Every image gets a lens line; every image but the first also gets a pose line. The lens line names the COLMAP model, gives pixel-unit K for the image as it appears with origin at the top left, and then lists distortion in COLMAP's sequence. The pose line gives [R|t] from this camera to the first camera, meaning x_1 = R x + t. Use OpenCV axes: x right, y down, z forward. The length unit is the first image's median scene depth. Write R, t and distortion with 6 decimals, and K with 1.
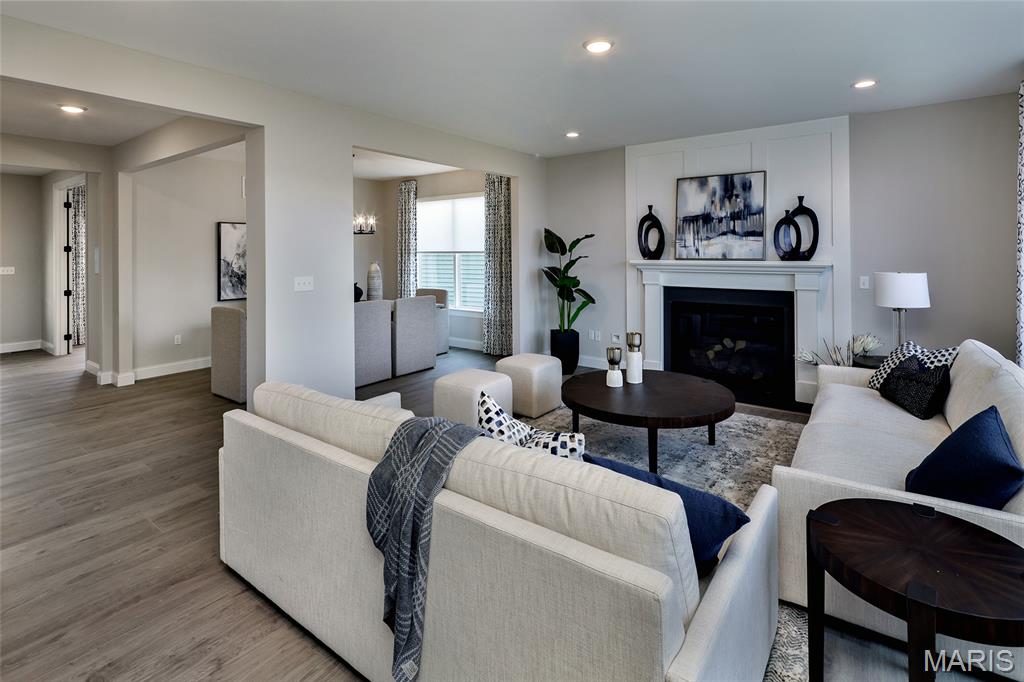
lens RADIAL K [[500.2, 0, 521.8], [0, 500.2, 247.3], [0, 0, 1]] dist [0.000836, -0.000728]
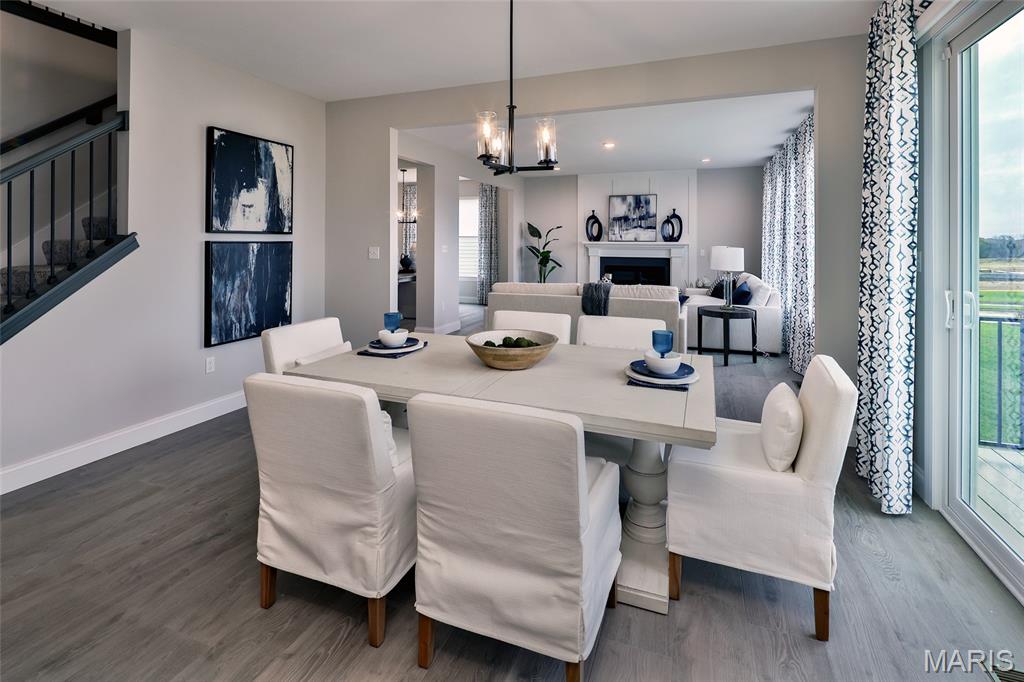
lens RADIAL K [[492.3, 0, 508.6], [0, 492.3, 239.6], [0, 0, 1]] dist [0.002226, -0.000389]
pose [[0.964348, 0.013470, 0.264296, -0.504159], [-0.013501, 0.999907, -0.001700, 0.026558], [-0.264294, -0.001929, 0.964440, -0.600898]]
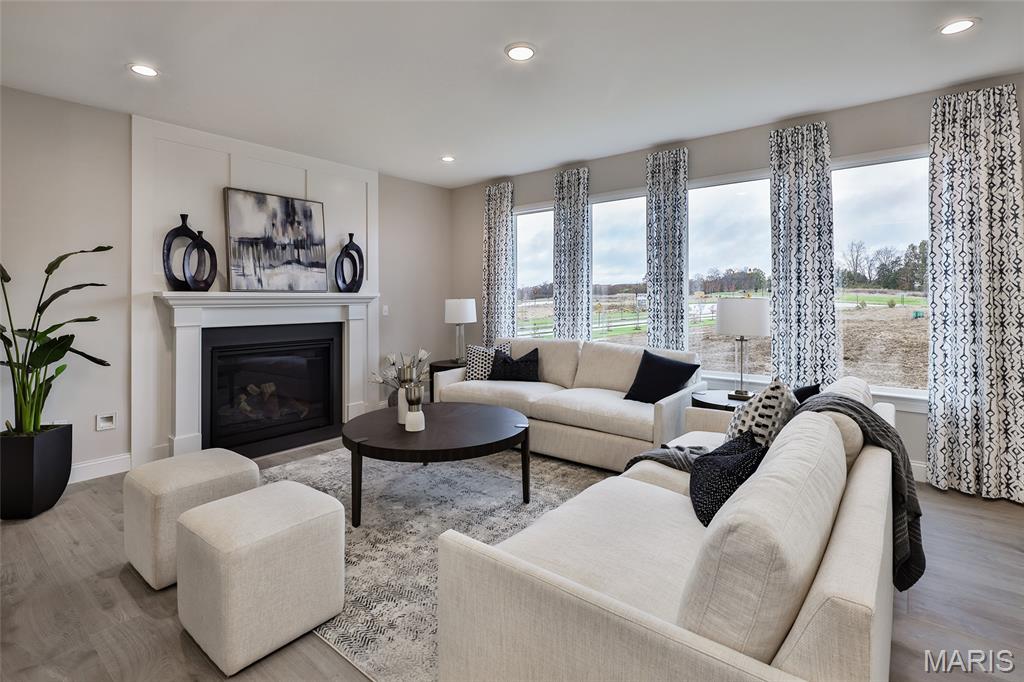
lens RADIAL K [[487.4, 0, 509.0], [0, 487.4, 293.7], [0, 0, 1]] dist [0.000661, -0.000546]
pose [[0.042038, 0.014538, 0.999010, -0.432868], [-0.001218, 0.999894, -0.014499, 0.039153], [-0.999115, -0.000607, 0.042051, 0.545455]]
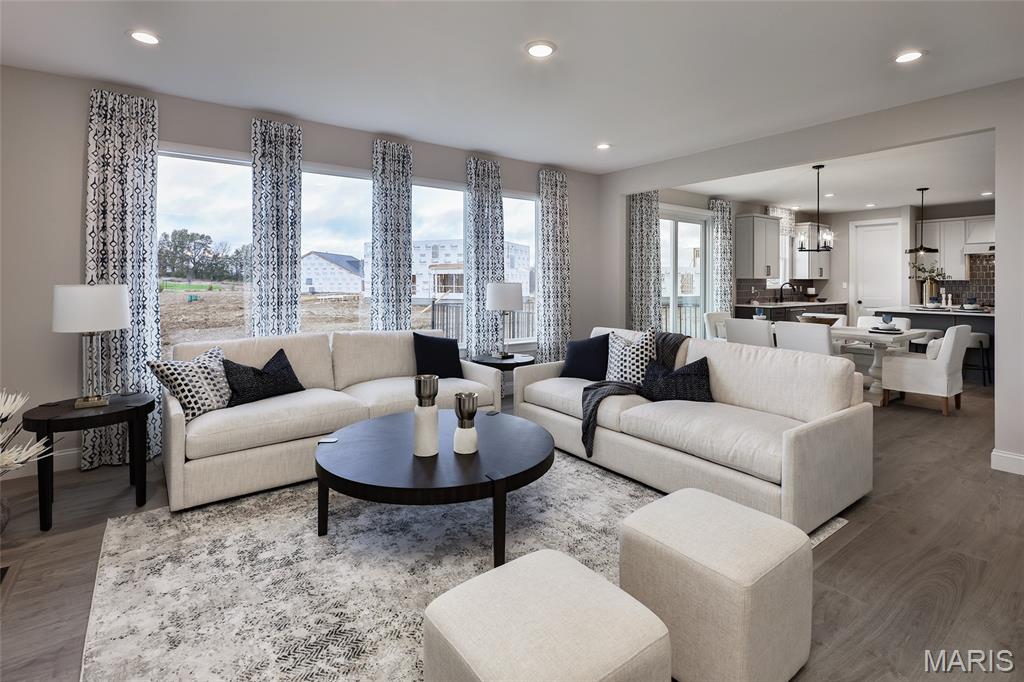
lens RADIAL K [[485.1, 0, 513.3], [0, 485.1, 280.1], [0, 0, 1]] dist [-0.015017, -0.000055]
pose [[-0.956527, 0.007816, 0.291540, -0.042117], [0.005117, 0.999937, -0.010019, 0.038017], [-0.291600, -0.008092, -0.956506, 1.075630]]
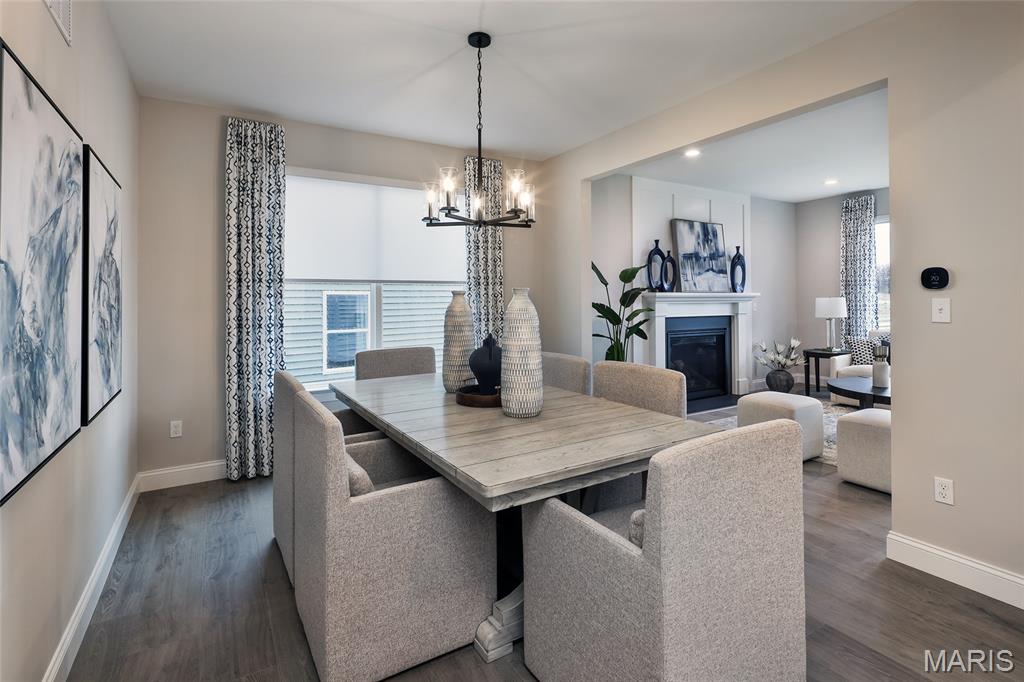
lens RADIAL K [[487.4, 0, 509.0], [0, 487.4, 293.7], [0, 0, 1]] dist [0.000661, -0.000546]
pose [[0.384760, 0.014006, 0.922910, -0.833410], [-0.002089, 0.999896, -0.014303, 0.044765], [-0.923014, 0.003576, 0.384749, 0.950016]]
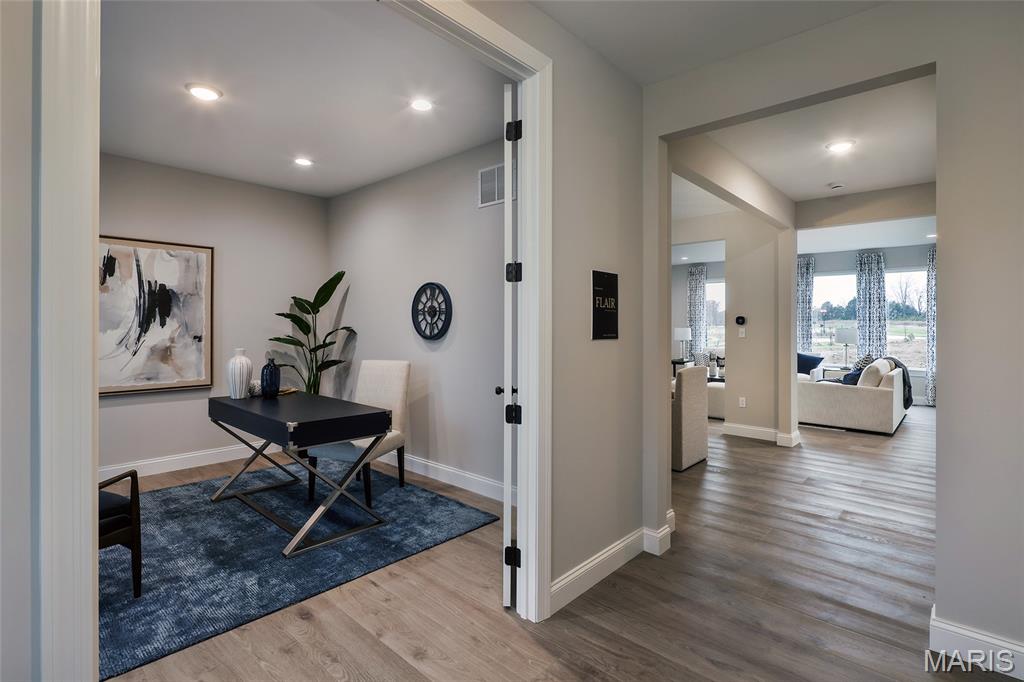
lens RADIAL K [[492.1, 0, 507.6], [0, 492.1, 322.8], [0, 0, 1]] dist [0.000333, -0.000325]
pose [[0.102449, 0.015450, 0.994618, -1.441474], [-0.010615, 0.999839, -0.014437, 0.050632], [-0.994682, -0.009079, 0.102597, 1.173703]]
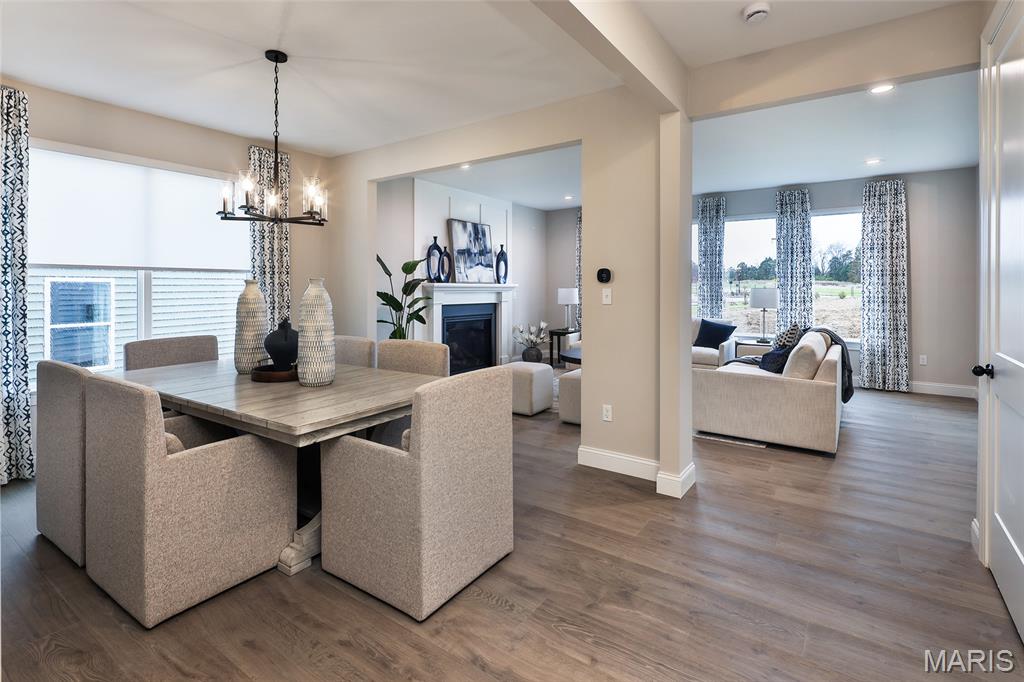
lens RADIAL K [[494.5, 0, 500.4], [0, 494.5, 288.2], [0, 0, 1]] dist [0.001042, -0.000012]
pose [[-0.018544, 0.006342, 0.999808, -0.956753], [-0.005233, 0.999966, -0.006440, 0.046360], [-0.999814, -0.005351, -0.018510, 0.921561]]
